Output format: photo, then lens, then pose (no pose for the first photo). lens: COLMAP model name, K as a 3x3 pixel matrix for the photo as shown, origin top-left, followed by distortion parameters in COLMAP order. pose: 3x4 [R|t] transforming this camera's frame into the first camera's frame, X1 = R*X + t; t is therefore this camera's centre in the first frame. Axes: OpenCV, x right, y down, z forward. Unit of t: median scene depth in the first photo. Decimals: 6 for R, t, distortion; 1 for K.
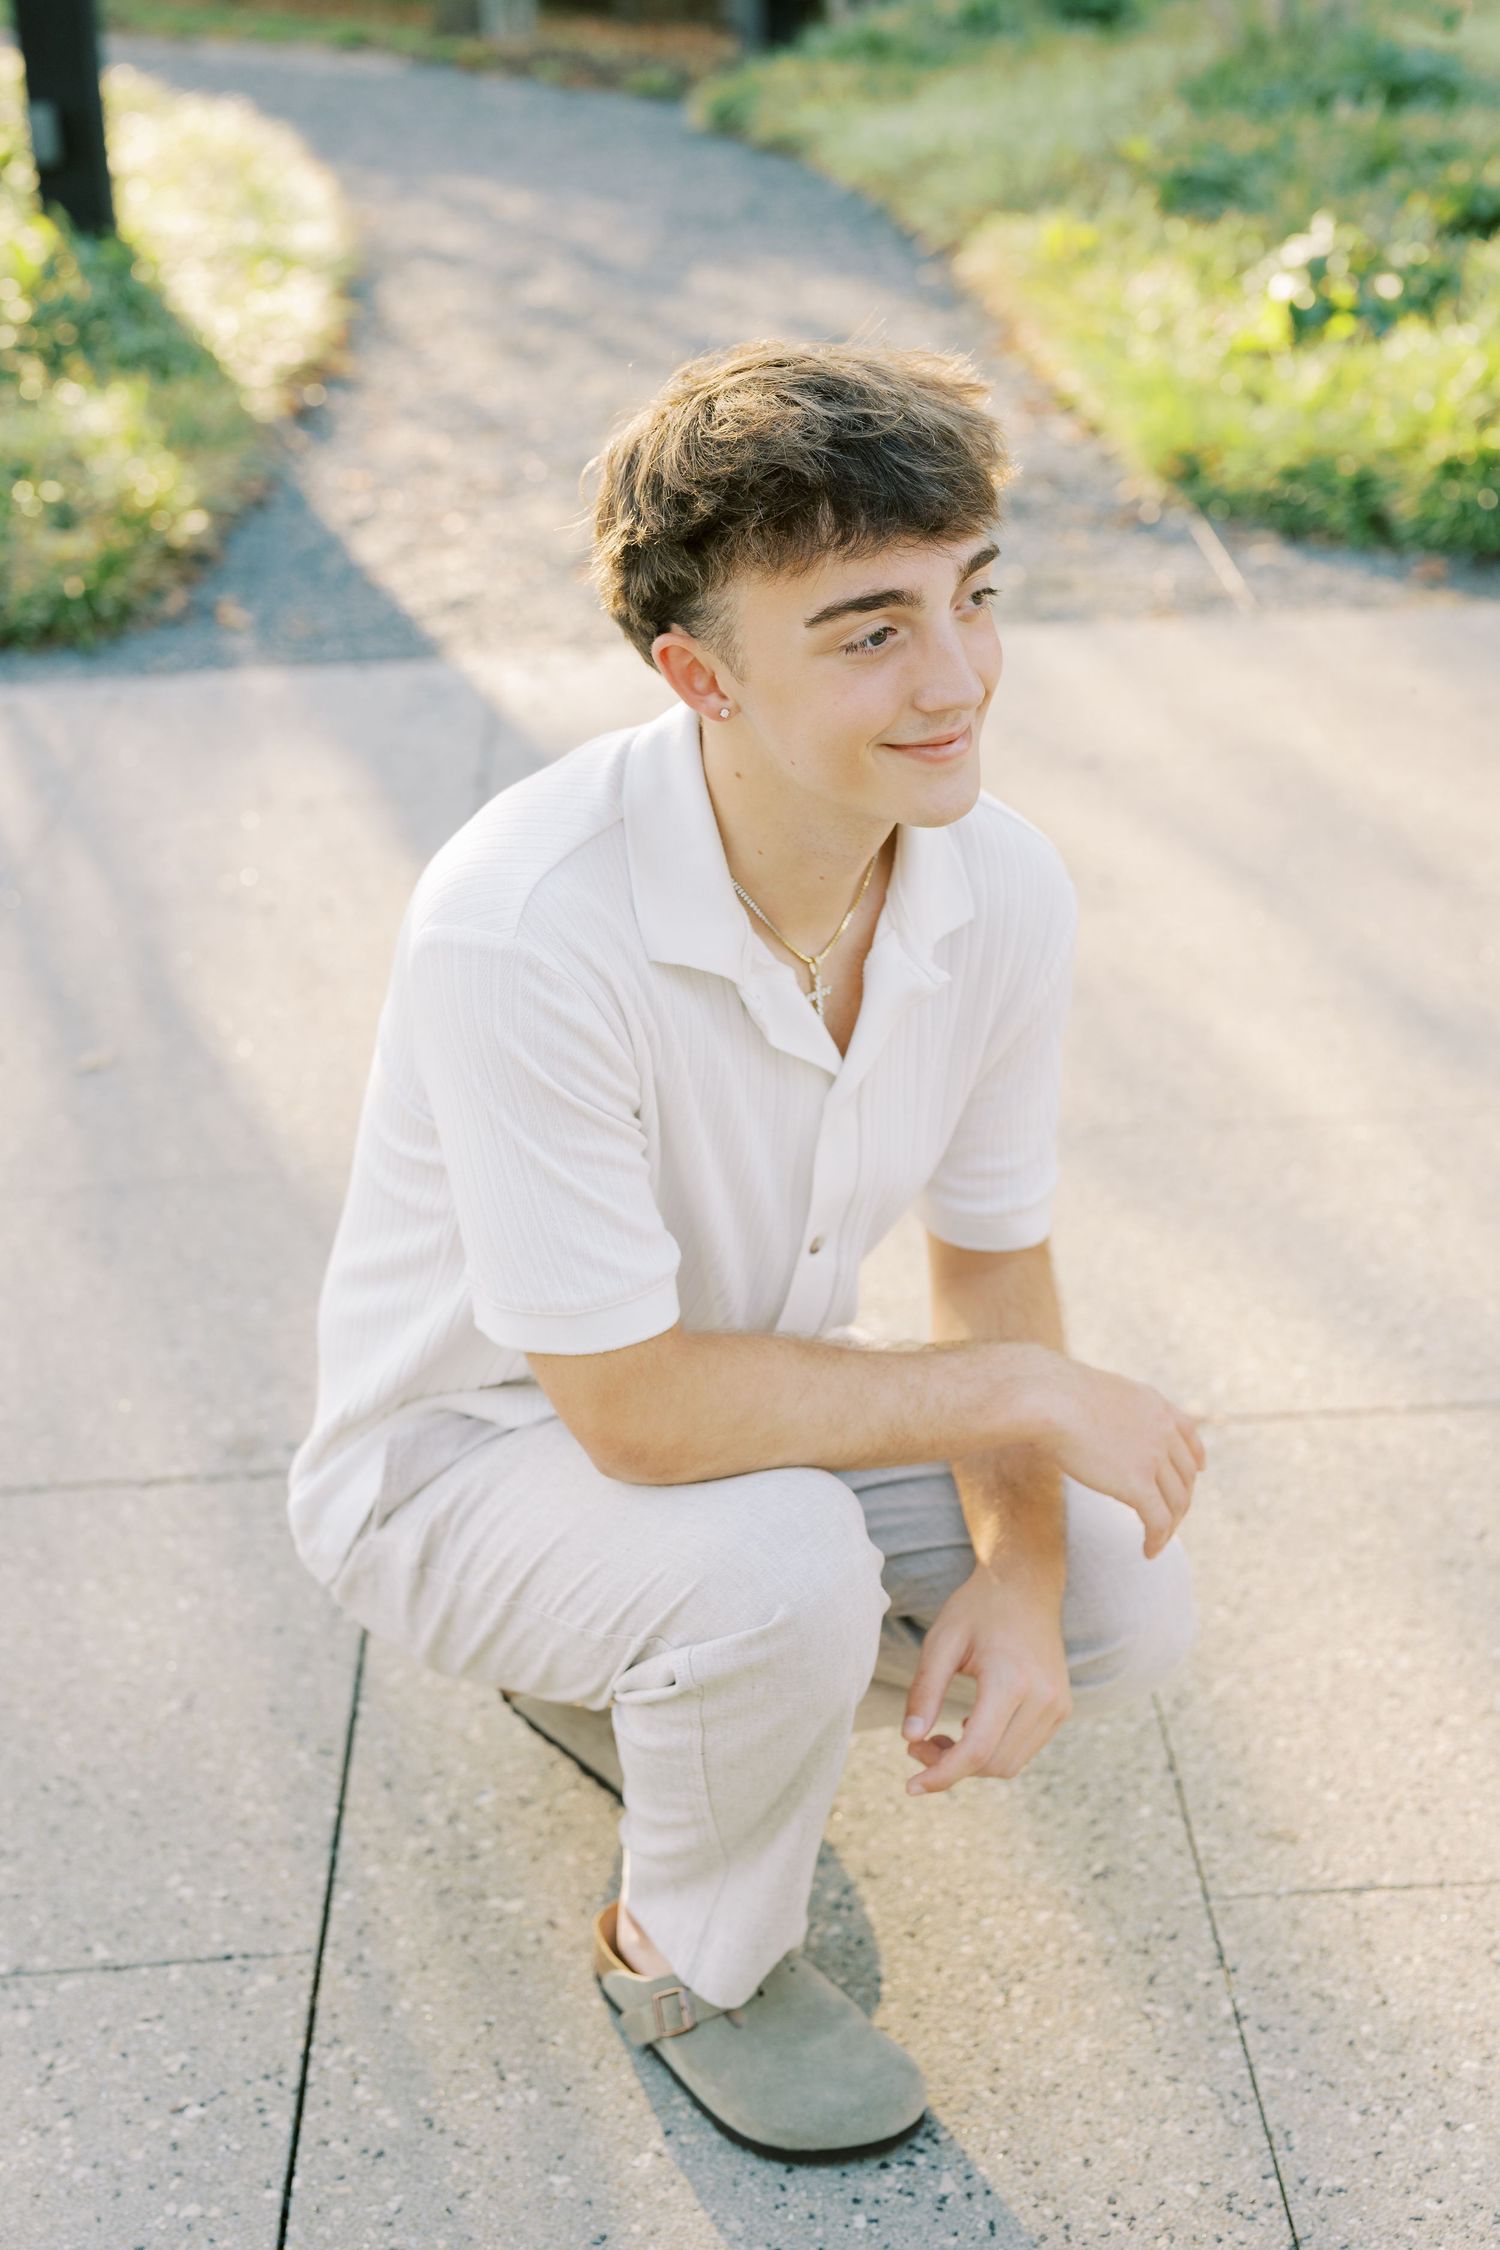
lens RADIAL K [[3177.2, 0, 716.6], [0, 3177.2, 1130.9], [0, 0, 1]] dist [-0.000679, 0.041685]
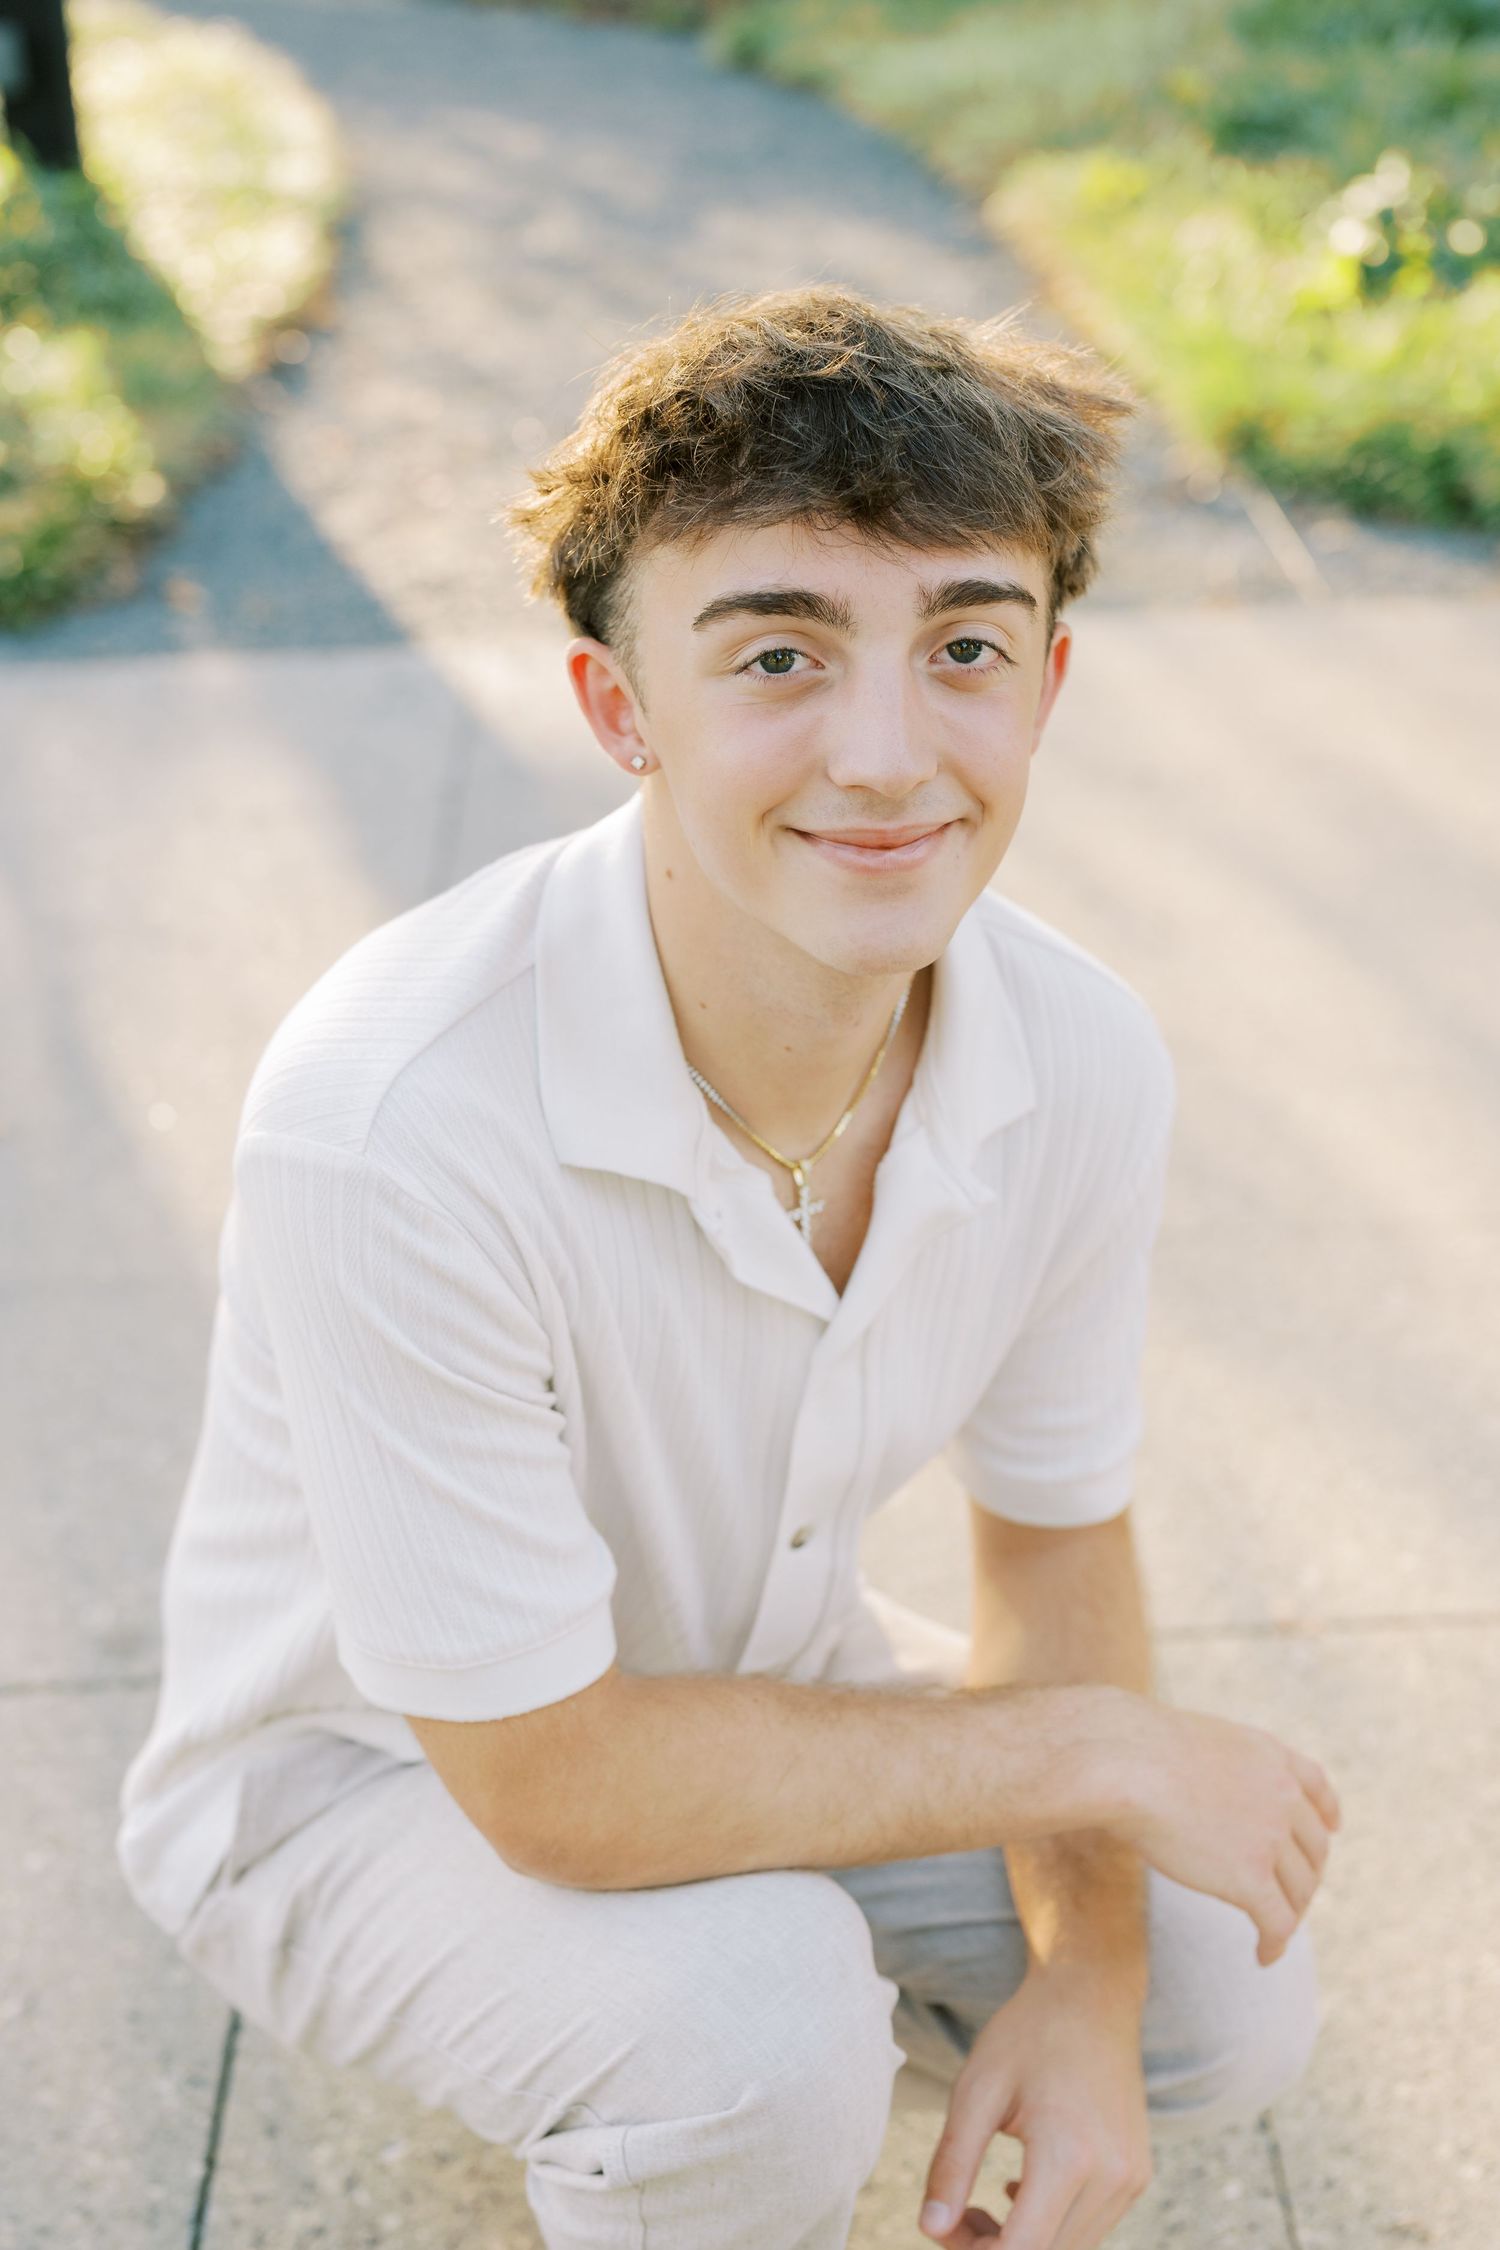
lens RADIAL K [[3163.6, 0, 765.5], [0, 3163.6, 1201.1], [0, 0, 1]] dist [0.007275, 0.044958]
pose [[0.999948, 0.005699, 0.008431, 0.010932], [-0.005995, 0.999351, 0.035528, -0.051350], [-0.008223, -0.035577, 0.999333, 0.210169]]
